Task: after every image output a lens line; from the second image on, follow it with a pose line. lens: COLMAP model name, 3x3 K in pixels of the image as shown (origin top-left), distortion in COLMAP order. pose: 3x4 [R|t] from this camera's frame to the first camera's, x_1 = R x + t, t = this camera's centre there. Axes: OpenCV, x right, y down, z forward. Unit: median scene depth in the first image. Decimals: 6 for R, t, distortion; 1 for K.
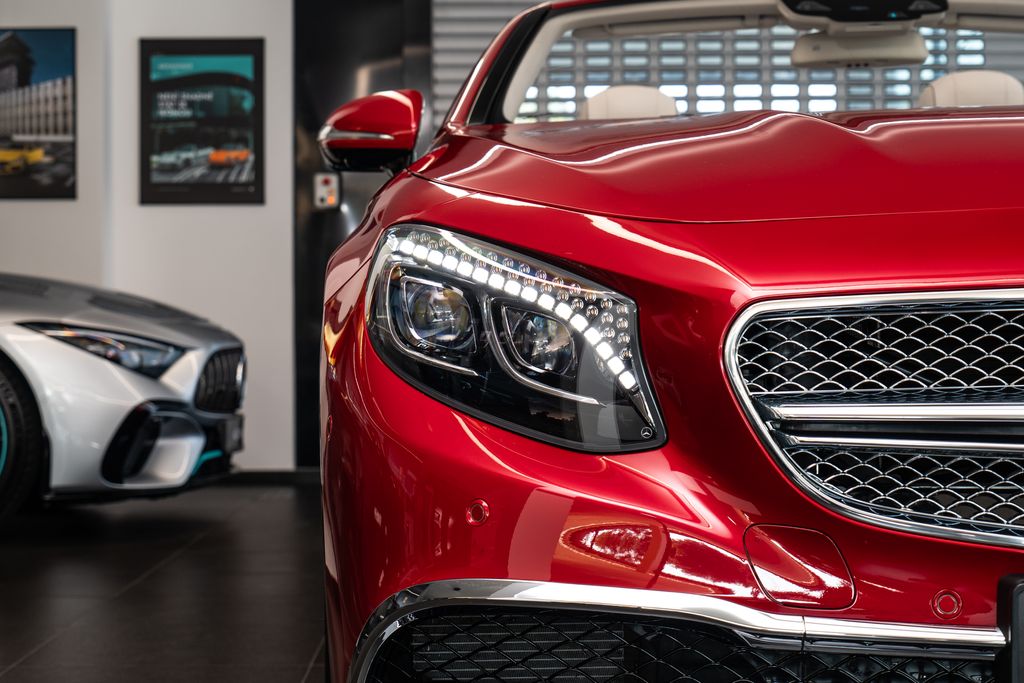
lens RADIAL K [[1968.5, 0, 518.6], [0, 1968.5, 346.7], [0, 0, 1]] dist [0.092096, 0.000000]
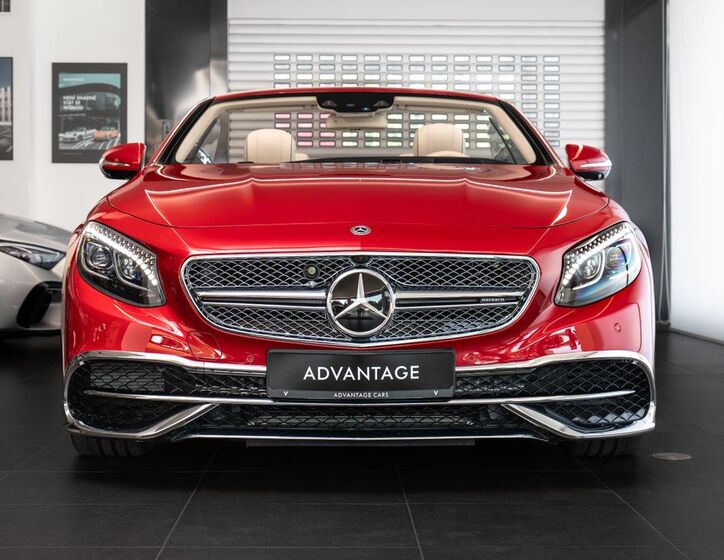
lens RADIAL K [[1445.3, 0, 356.3], [0, 1445.3, 279.1], [0, 0, 1]] dist [0.124269, 0.000000]
pose [[0.999946, 0.007723, -0.006920, 0.107414], [-0.007529, 0.999591, 0.027593, -0.014258], [0.007130, -0.027540, 0.999595, -0.327986]]
